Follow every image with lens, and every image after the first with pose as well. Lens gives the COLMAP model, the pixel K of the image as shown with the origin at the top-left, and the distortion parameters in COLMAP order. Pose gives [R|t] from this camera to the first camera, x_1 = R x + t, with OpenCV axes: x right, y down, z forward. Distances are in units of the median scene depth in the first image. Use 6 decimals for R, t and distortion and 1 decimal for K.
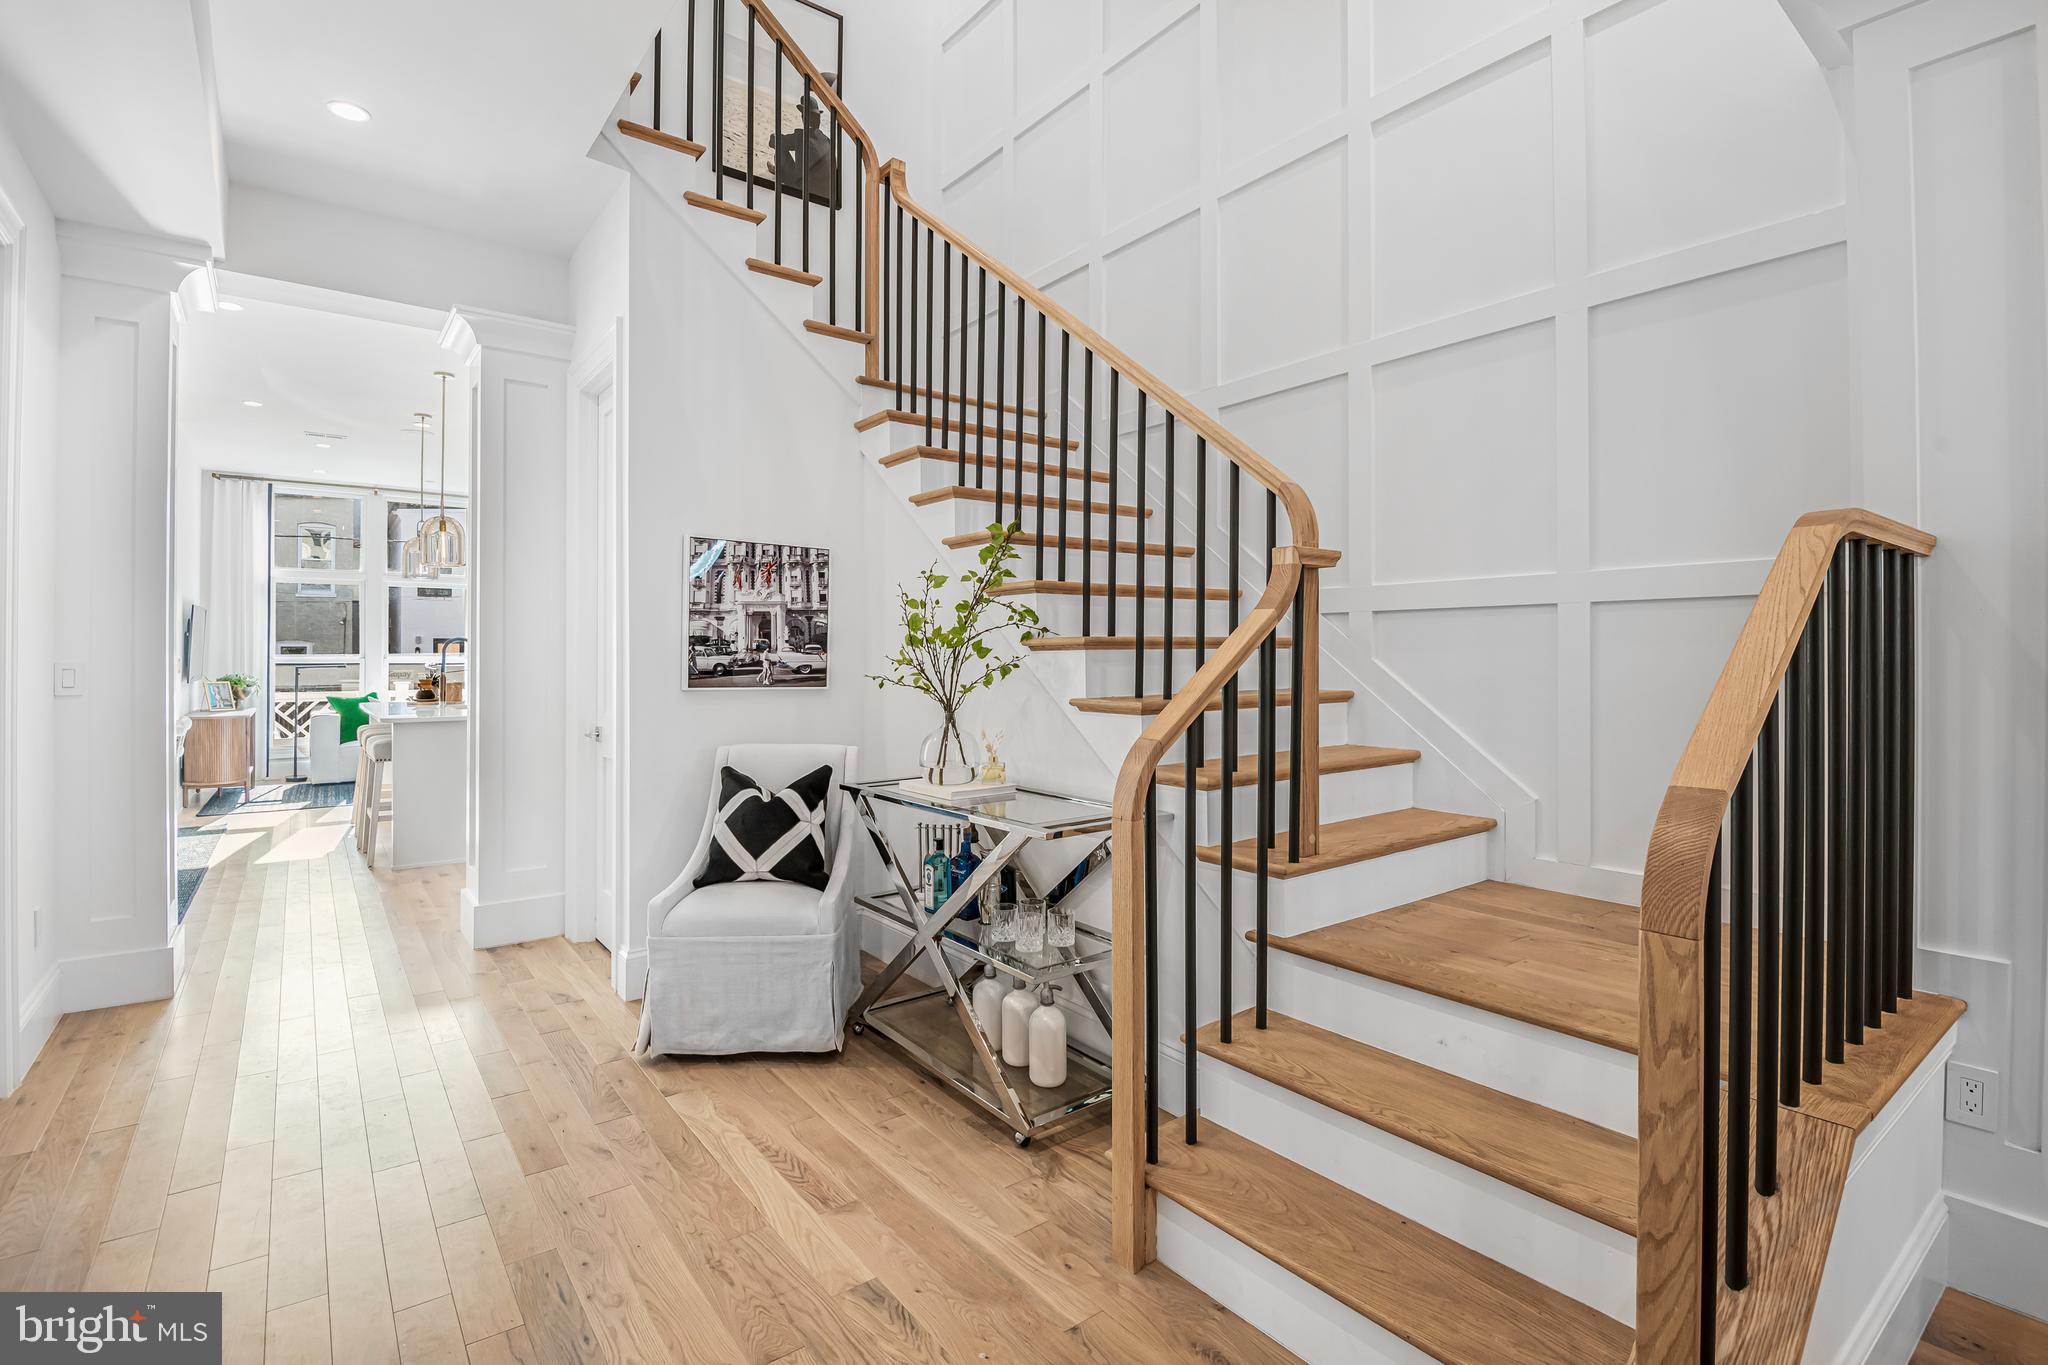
lens RADIAL K [[961.3, 0, 1021.1], [0, 961.3, 658.7], [0, 0, 1]] dist [-0.002096, -0.000188]
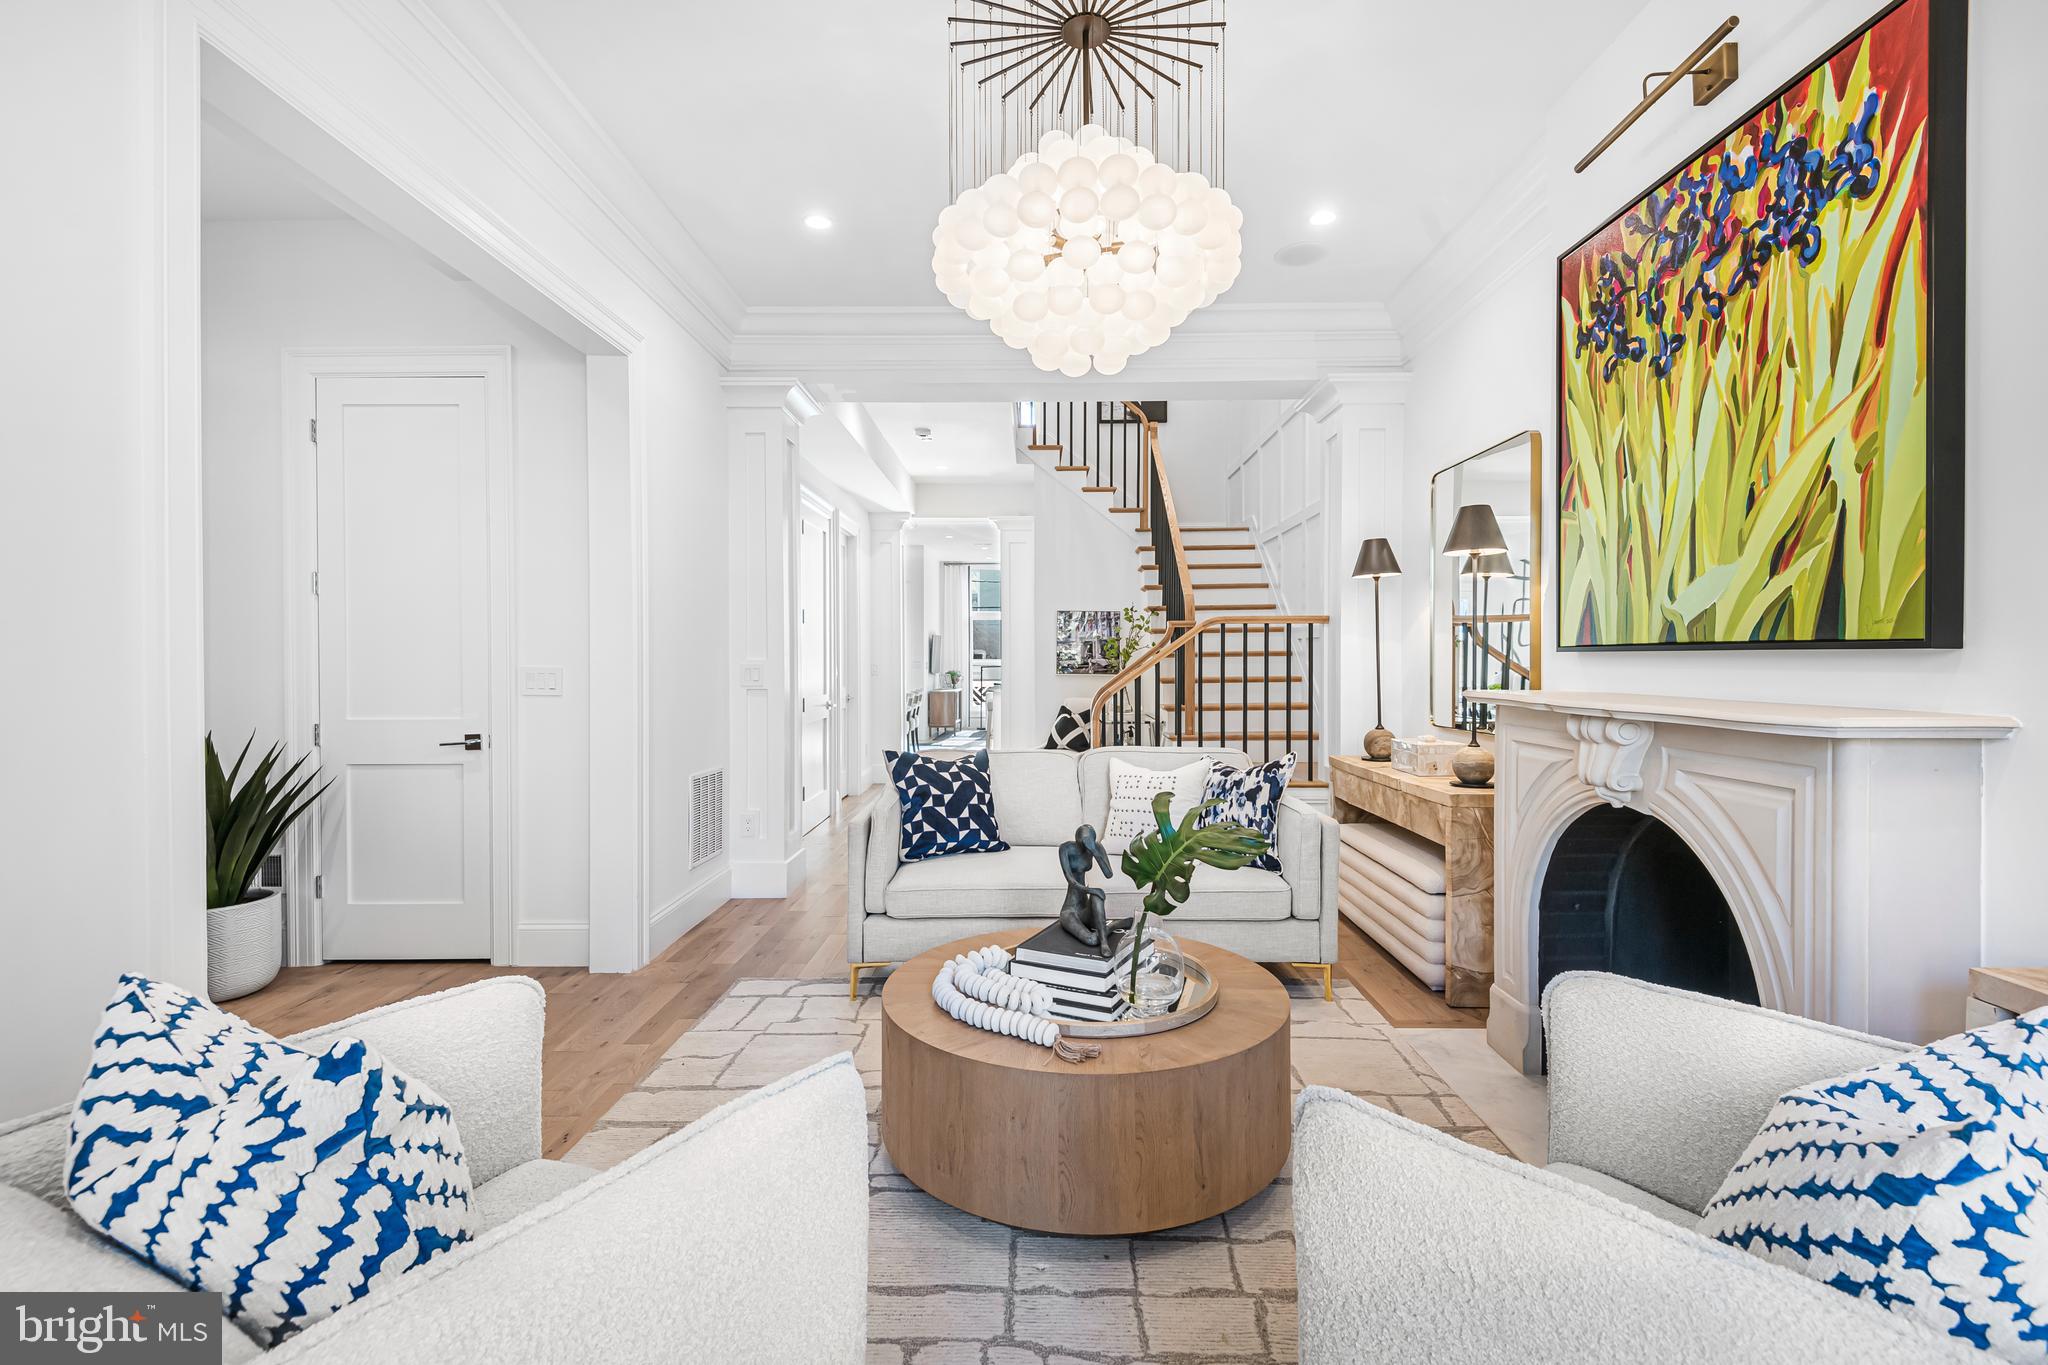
lens RADIAL K [[961.3, 0, 1021.1], [0, 961.3, 658.7], [0, 0, 1]] dist [-0.002096, -0.000188]
pose [[0.788142, -0.003068, -0.615486, 1.003486], [0.002205, 0.999995, -0.002161, -0.002499], [0.615490, 0.000346, 0.788145, -0.895874]]
